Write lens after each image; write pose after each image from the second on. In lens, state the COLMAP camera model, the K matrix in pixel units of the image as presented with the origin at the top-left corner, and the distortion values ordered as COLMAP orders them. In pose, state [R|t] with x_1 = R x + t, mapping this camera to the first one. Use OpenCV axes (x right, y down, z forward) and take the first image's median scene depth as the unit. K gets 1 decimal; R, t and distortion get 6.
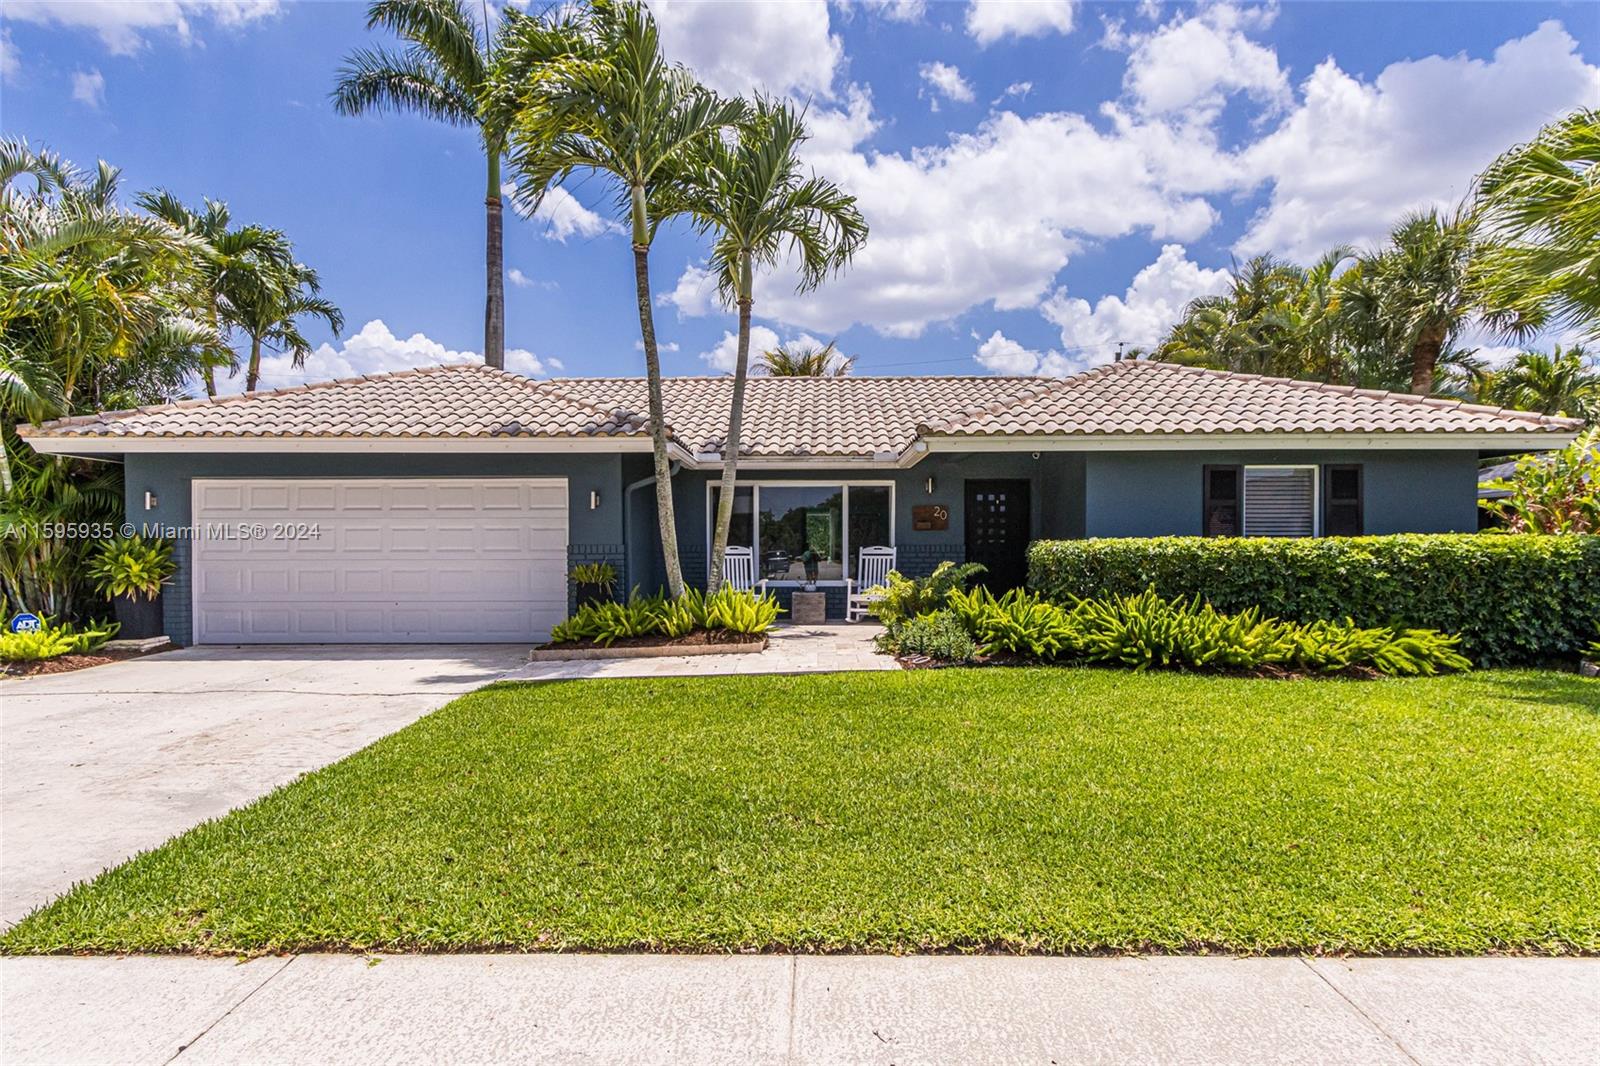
lens RADIAL K [[865.4, 0, 808.4], [0, 865.4, 558.9], [0, 0, 1]] dist [0.008406, -0.002918]
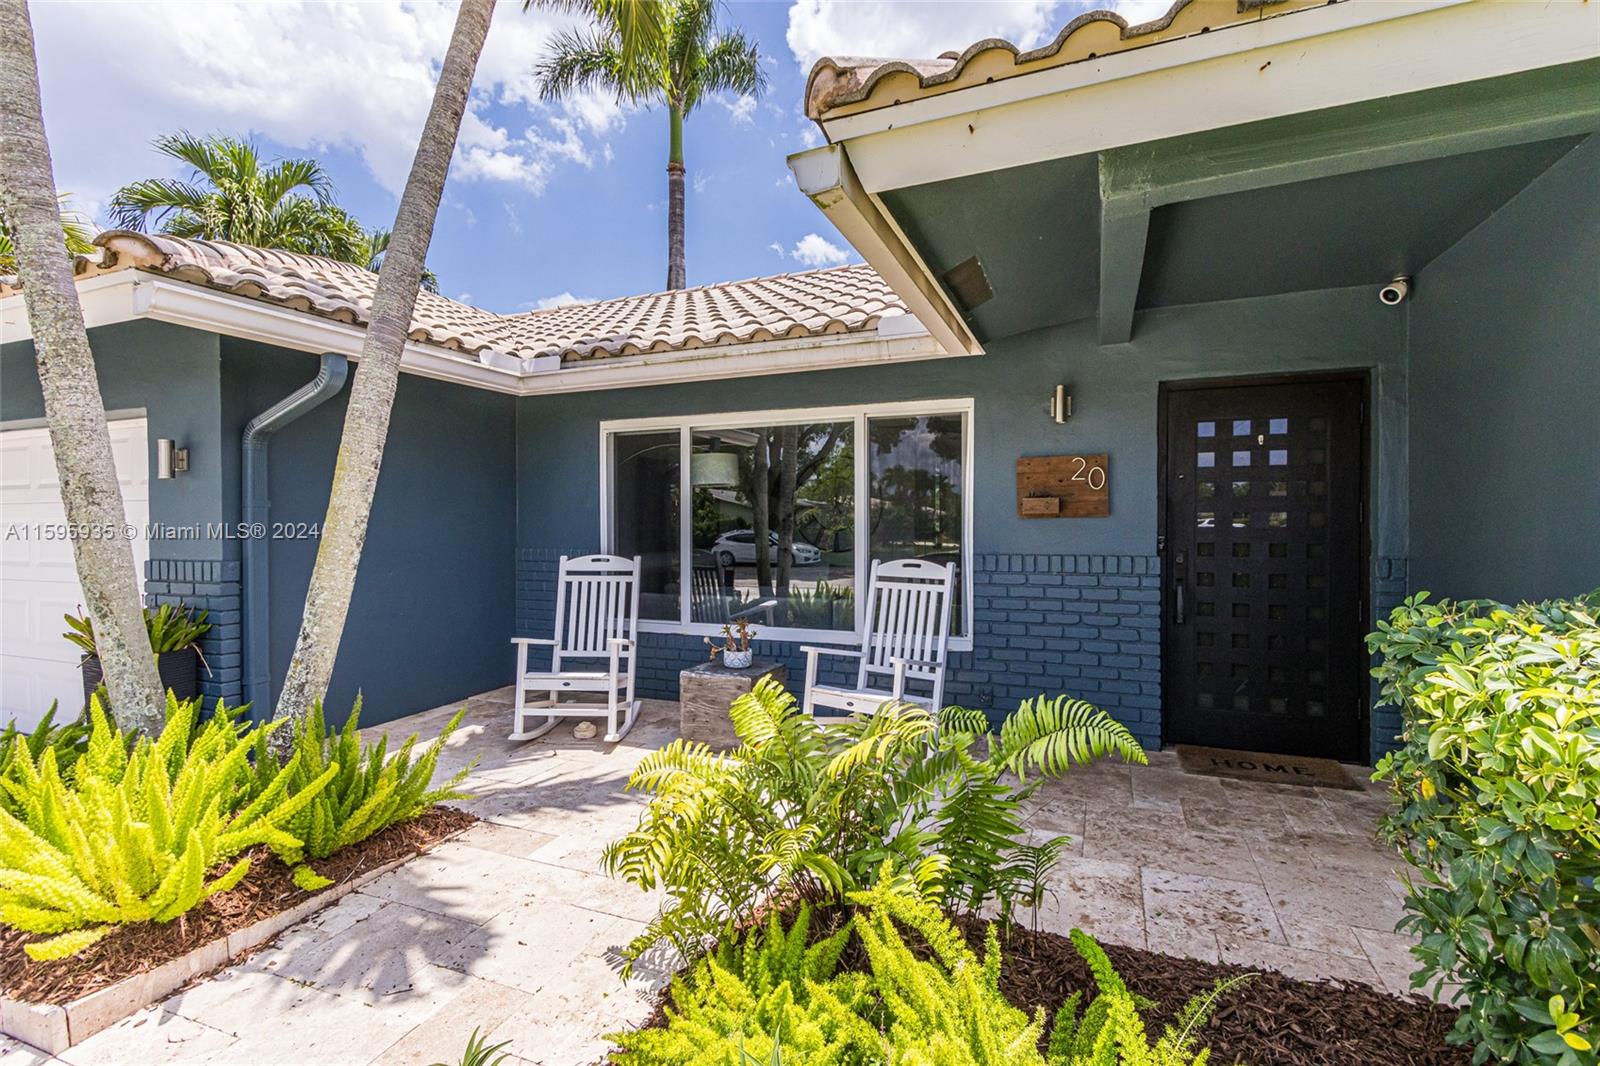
lens RADIAL K [[732.4, 0, 800.2], [0, 732.4, 530.2], [0, 0, 1]] dist [0.008607, -0.002955]
pose [[0.928351, 0.003961, -0.371684, 0.202977], [-0.002280, 0.999985, 0.004963, -0.037792], [0.371698, -0.003759, 0.928346, 0.846352]]
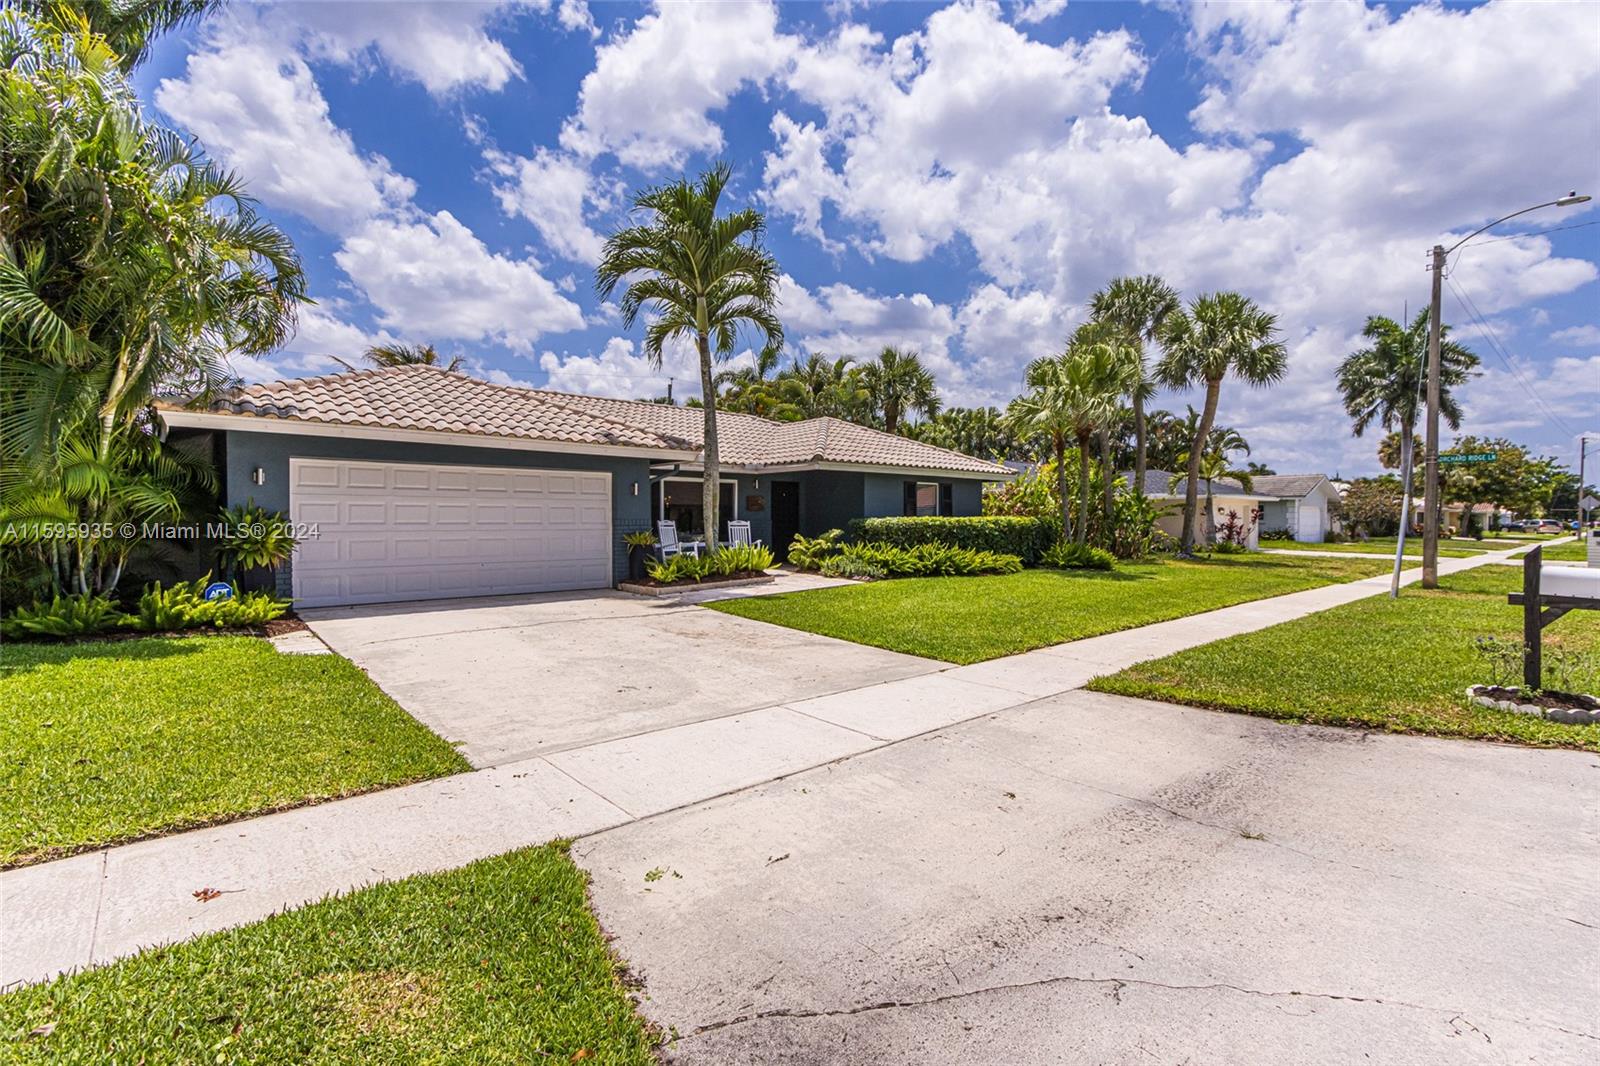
lens RADIAL K [[732.4, 0, 809.7], [0, 732.4, 534.2], [0, 0, 1]] dist [0.008607, -0.002955]
pose [[0.740281, -0.010077, 0.672222, -0.955714], [0.005080, 0.999943, 0.009396, -0.001004], [-0.672279, -0.003541, 0.740290, -0.142391]]
